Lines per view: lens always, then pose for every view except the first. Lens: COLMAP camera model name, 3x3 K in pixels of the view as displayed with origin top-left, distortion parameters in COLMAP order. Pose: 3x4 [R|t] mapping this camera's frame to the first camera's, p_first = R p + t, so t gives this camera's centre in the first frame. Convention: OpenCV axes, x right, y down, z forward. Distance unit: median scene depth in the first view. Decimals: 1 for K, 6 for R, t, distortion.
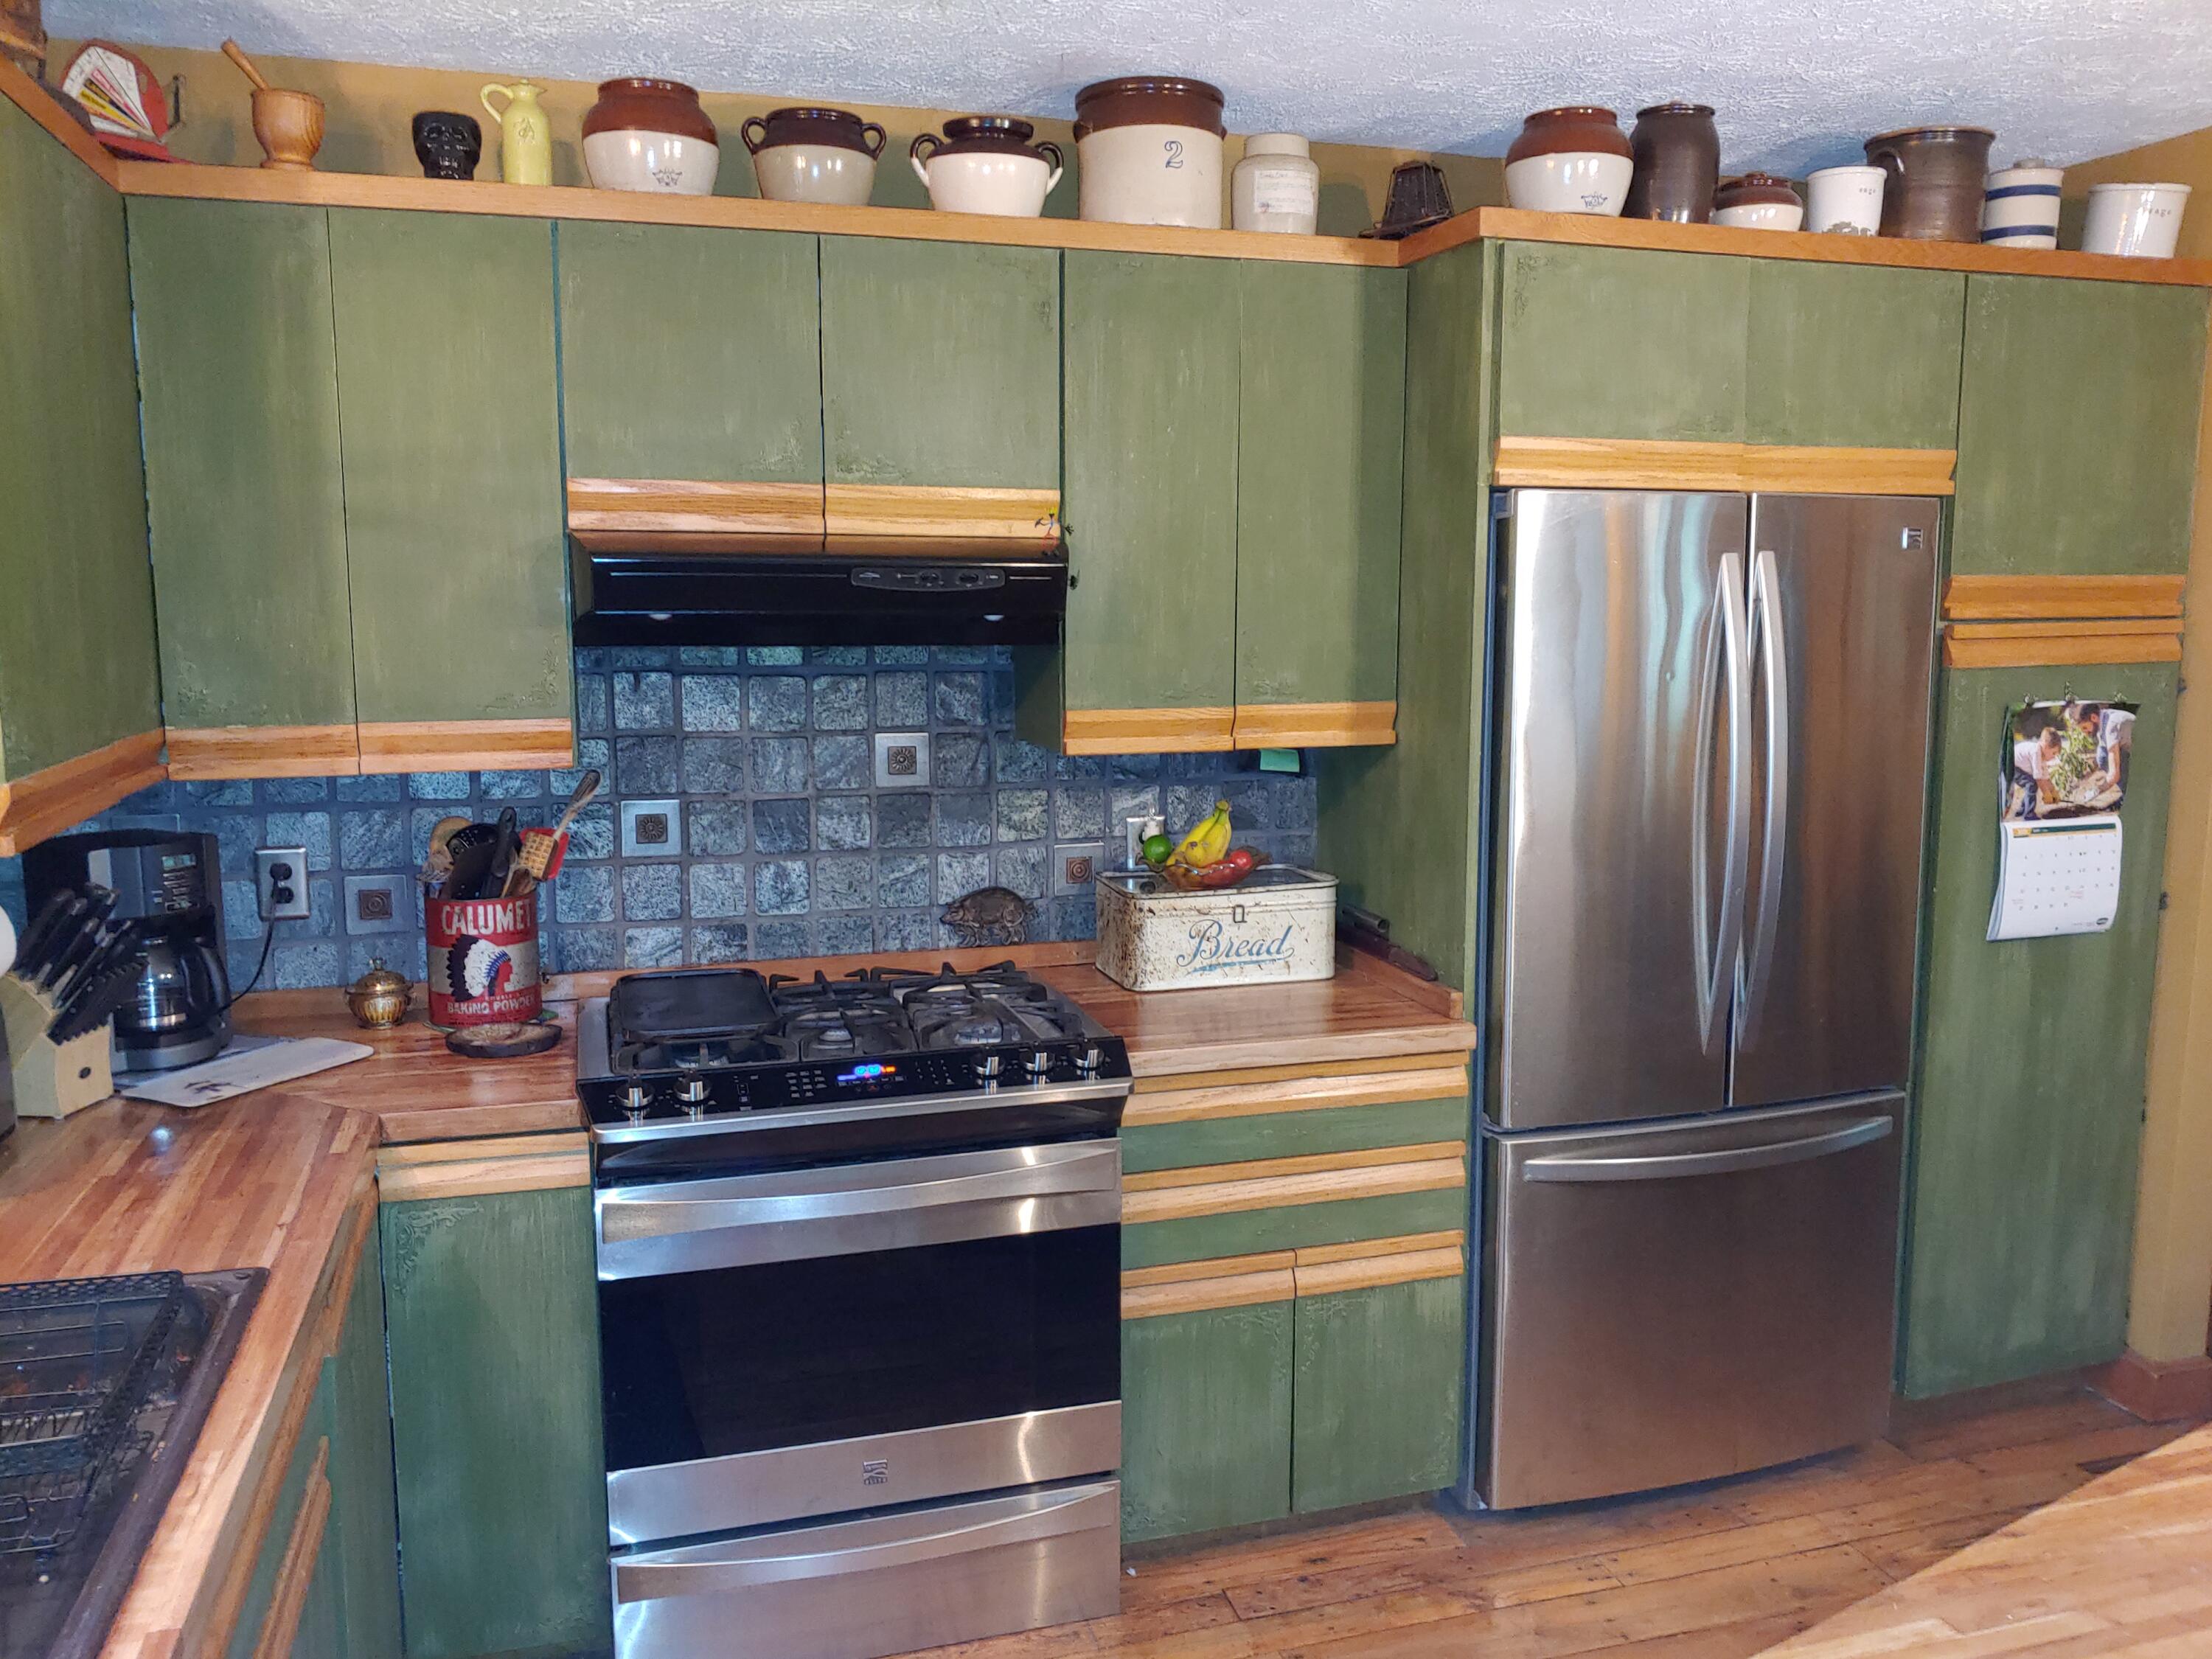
lens RADIAL K [[1721.6, 0, 1118.5], [0, 1721.6, 820.9], [0, 0, 1]] dist [0.102135, -0.251014]
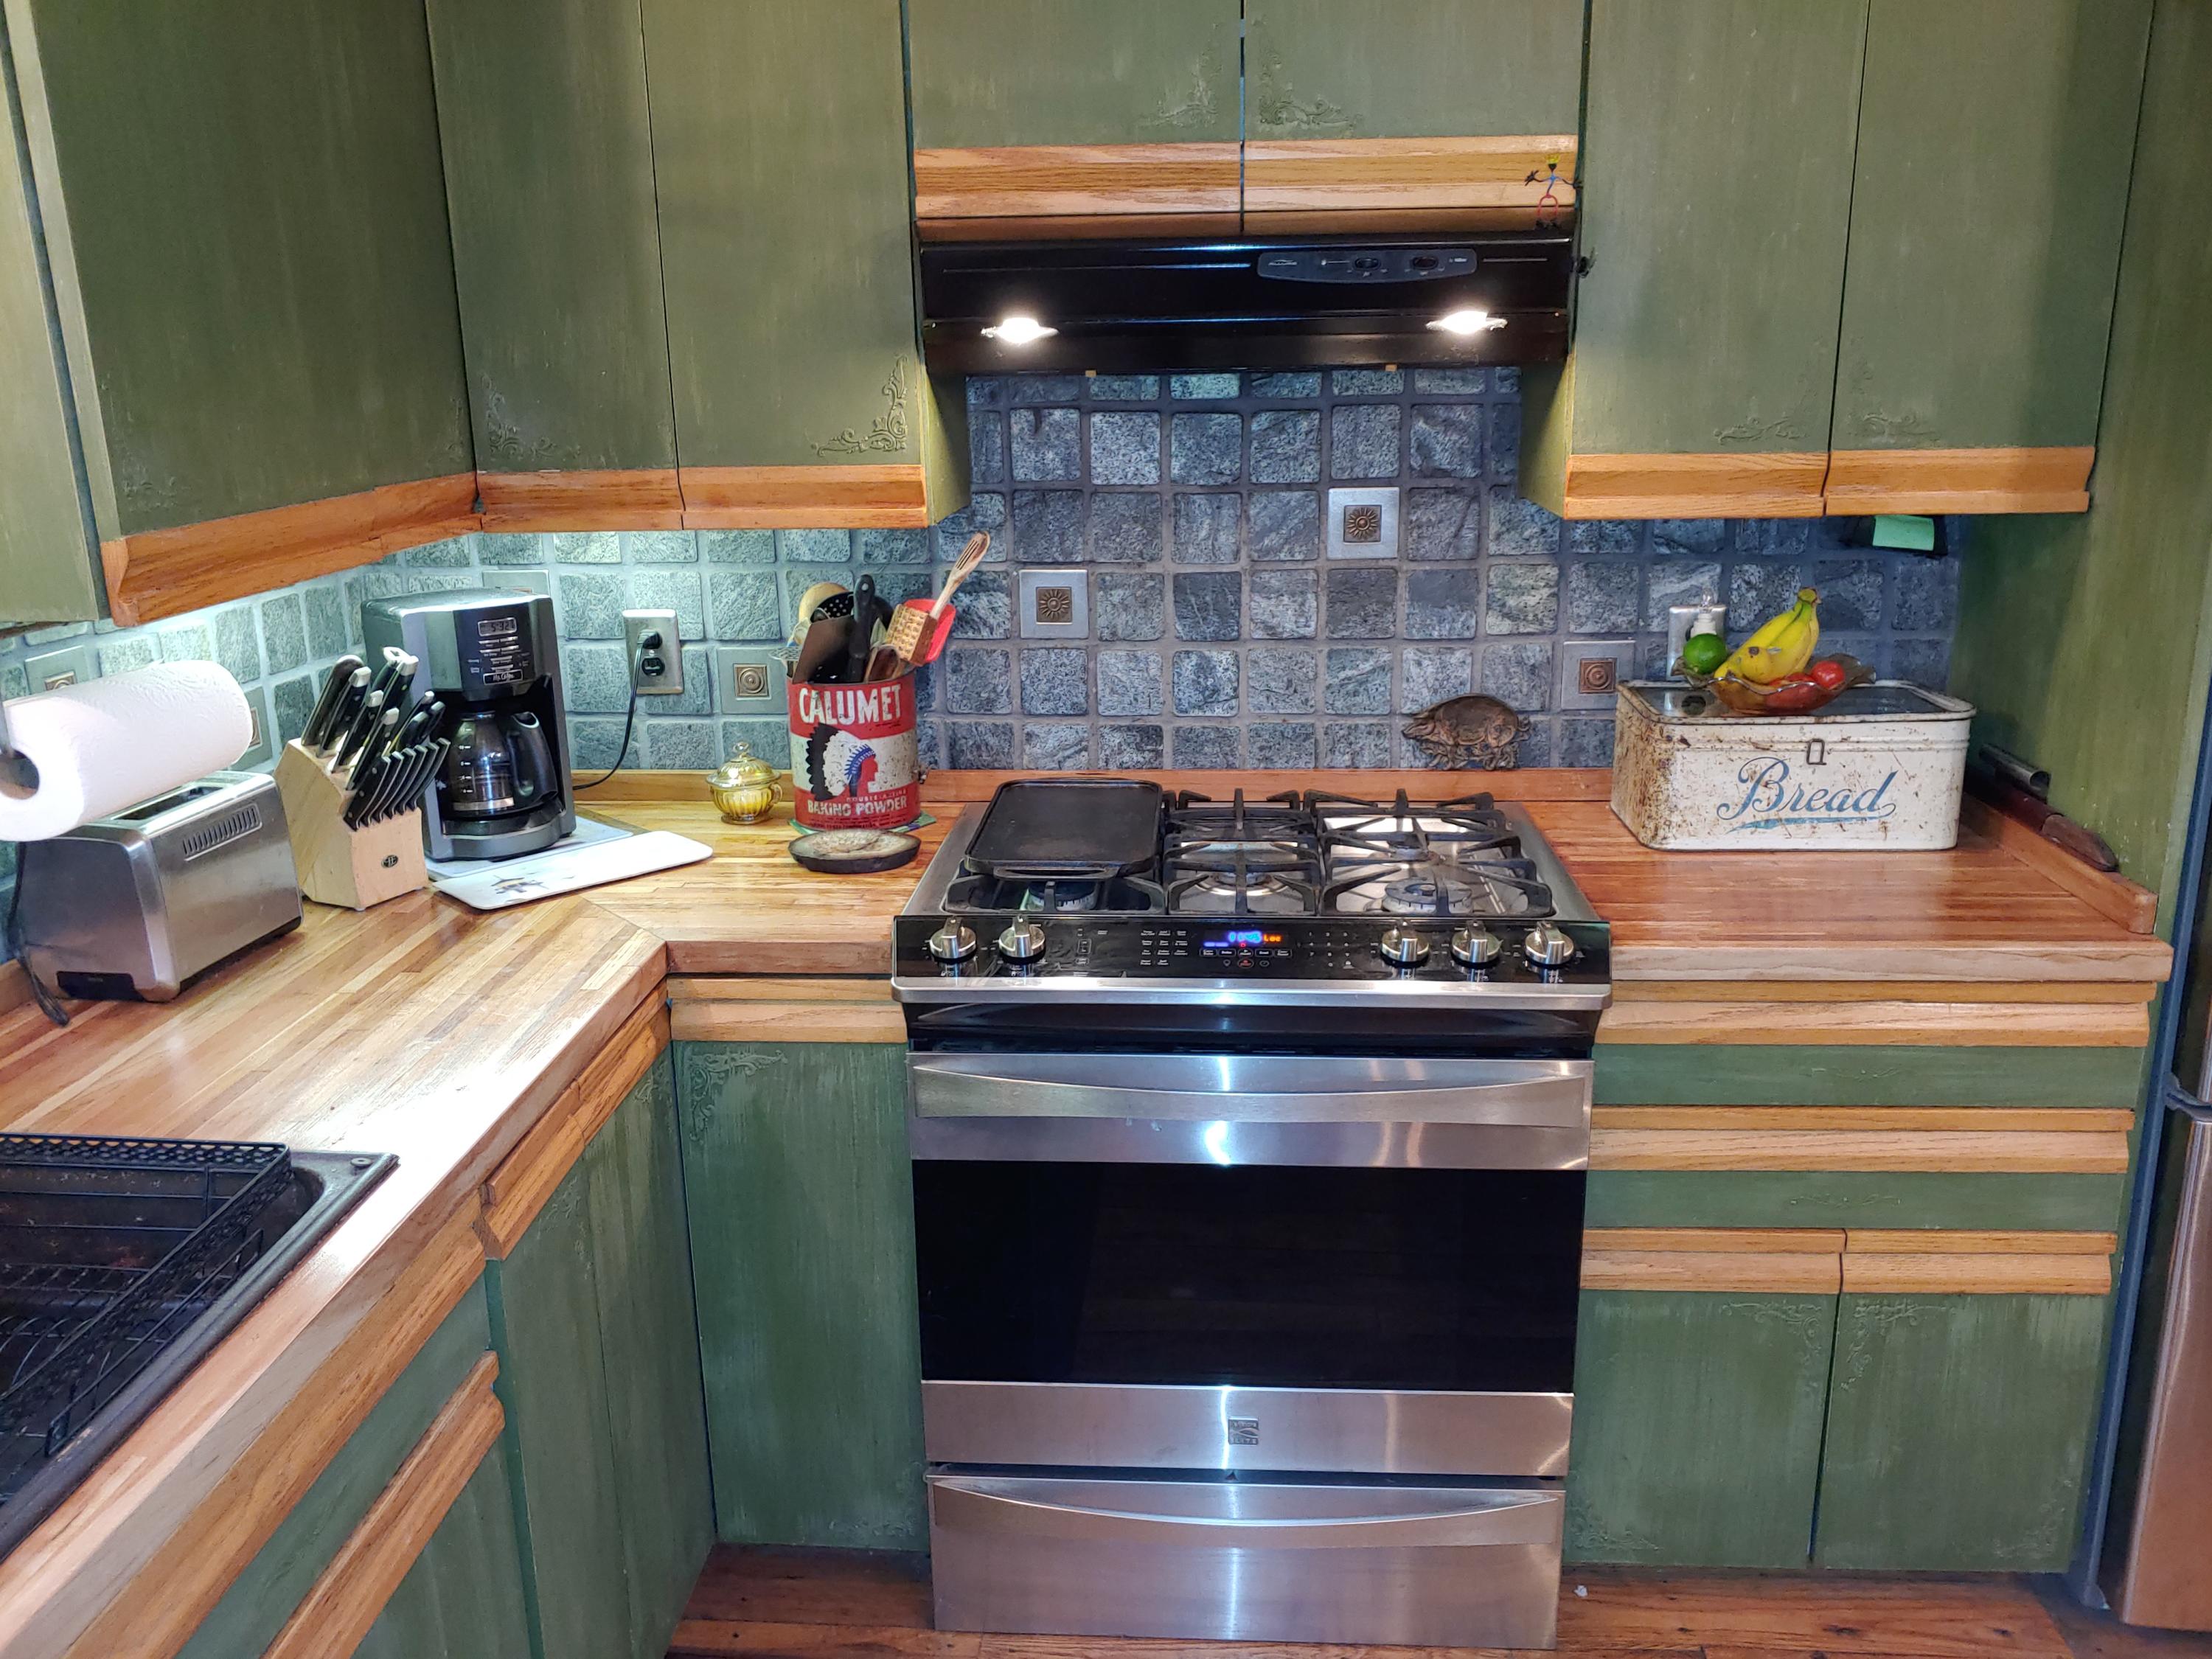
lens RADIAL K [[1721.6, 0, 1118.5], [0, 1721.6, 820.9], [0, 0, 1]] dist [0.102135, -0.251014]
pose [[0.934550, 0.077421, -0.347308, 0.055103], [-0.028588, 0.989224, 0.143591, -0.012703], [0.354683, -0.124264, 0.926692, 0.243626]]
